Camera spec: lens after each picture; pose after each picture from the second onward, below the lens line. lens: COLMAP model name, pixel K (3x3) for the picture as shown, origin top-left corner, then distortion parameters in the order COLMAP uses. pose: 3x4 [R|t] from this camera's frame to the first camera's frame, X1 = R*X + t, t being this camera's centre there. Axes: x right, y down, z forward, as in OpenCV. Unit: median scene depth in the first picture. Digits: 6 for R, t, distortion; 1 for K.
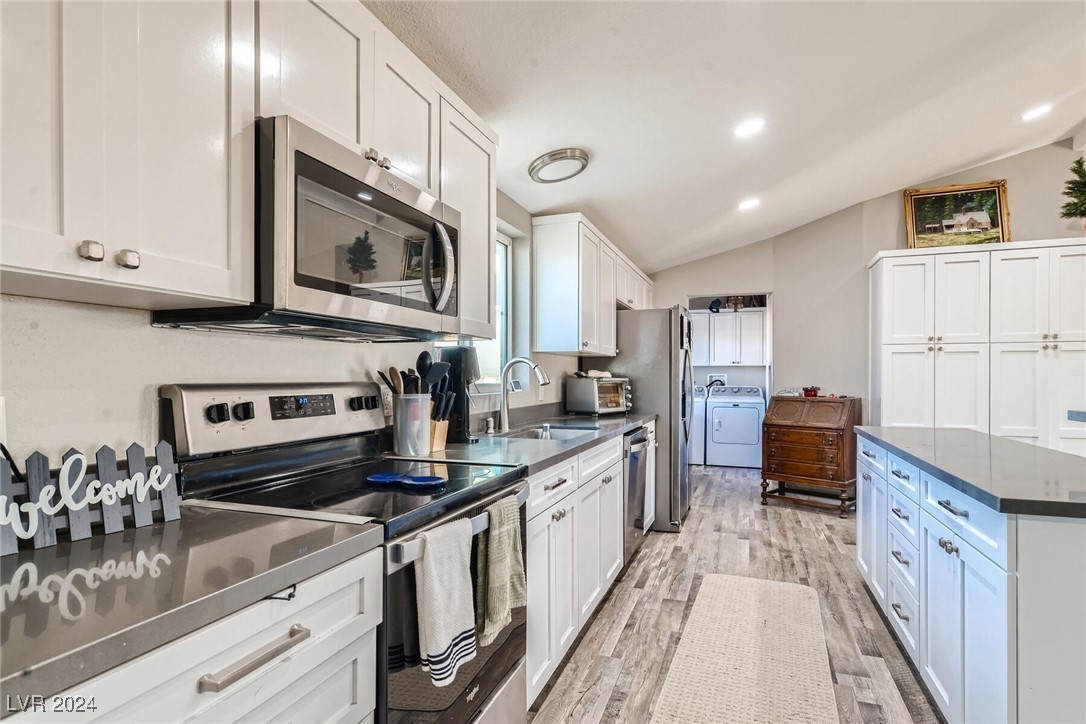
lens RADIAL K [[555.2, 0, 550.0], [0, 555.2, 380.6], [0, 0, 1]] dist [-0.009897, 0.003872]
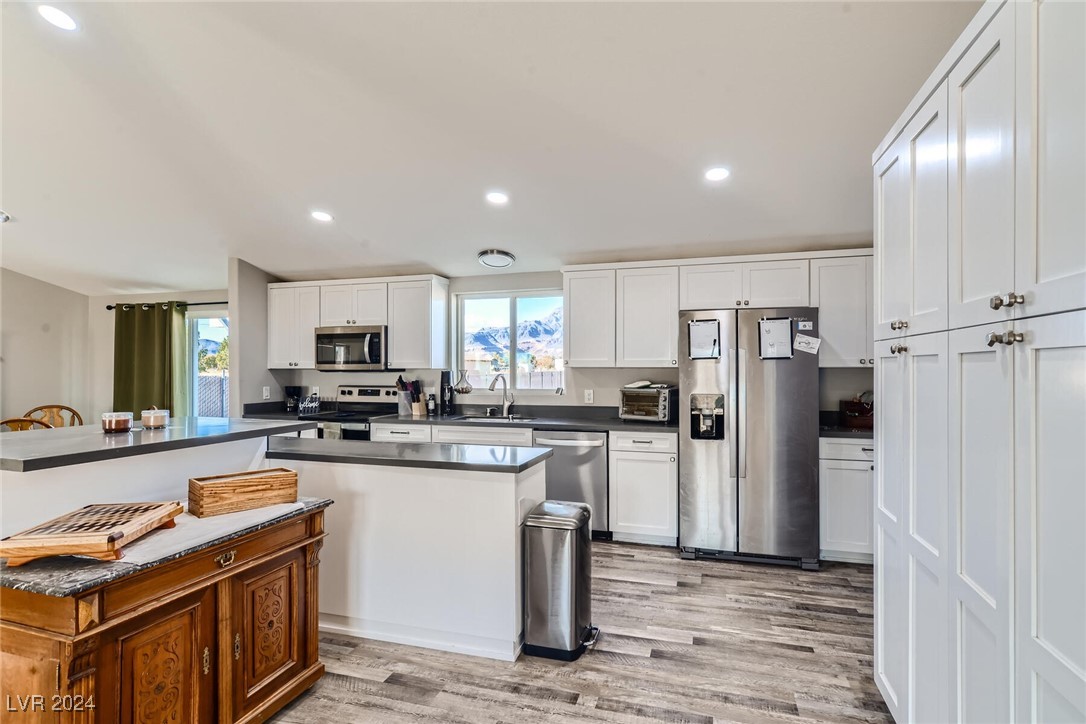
lens RADIAL K [[555.2, 0, 550.6], [0, 555.2, 366.0], [0, 0, 1]] dist [-0.009897, 0.003872]
pose [[0.057458, -0.005703, -0.998332, 1.363263], [-0.006525, 0.999960, -0.006088, -0.046736], [0.998327, 0.006864, 0.057419, 0.866111]]
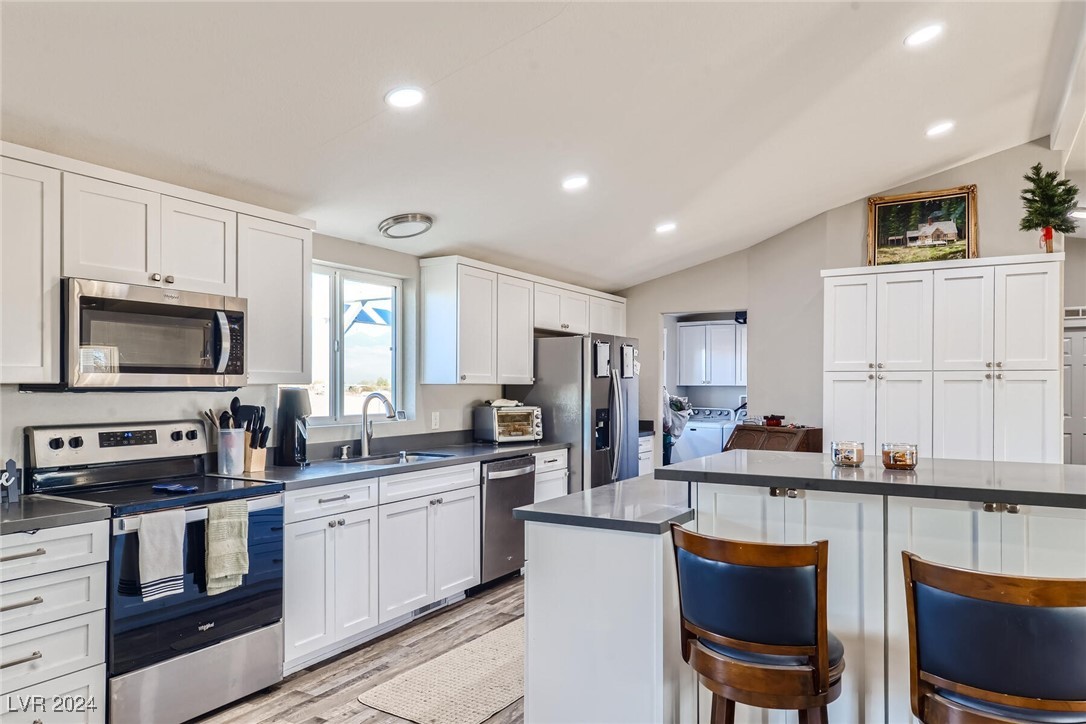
lens RADIAL K [[720.4, 0, 557.5], [0, 720.4, 390.4], [0, 0, 1]] dist [0.002445, 0.000316]
pose [[0.984602, 0.004041, -0.174765, 0.473848], [-0.004180, 0.999991, -0.000426, -0.039861], [0.174762, 0.001150, 0.984610, -0.327815]]
